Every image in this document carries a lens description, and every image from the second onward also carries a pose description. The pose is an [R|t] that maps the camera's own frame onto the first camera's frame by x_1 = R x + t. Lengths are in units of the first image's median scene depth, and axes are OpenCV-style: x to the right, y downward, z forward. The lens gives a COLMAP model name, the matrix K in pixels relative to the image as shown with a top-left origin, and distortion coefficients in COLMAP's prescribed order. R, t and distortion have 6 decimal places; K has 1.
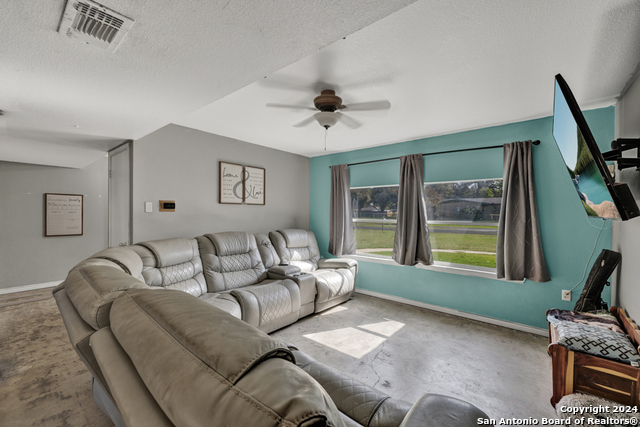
lens RADIAL K [[270.8, 0, 322.1], [0, 270.8, 215.5], [0, 0, 1]] dist [-0.011481, 0.000209]
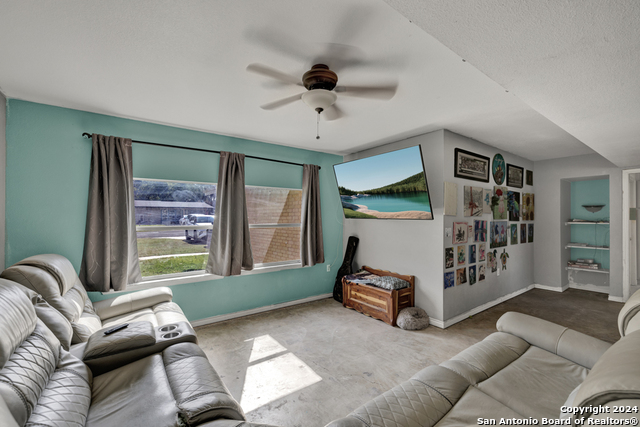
lens RADIAL K [[270.8, 0, 317.9], [0, 270.8, 211.7], [0, 0, 1]] dist [-0.011481, 0.000209]
pose [[0.230788, 0.004747, 0.972992, -1.037414], [0.008358, 0.999942, -0.006861, -0.036158], [-0.972968, 0.009716, 0.230735, 1.095017]]
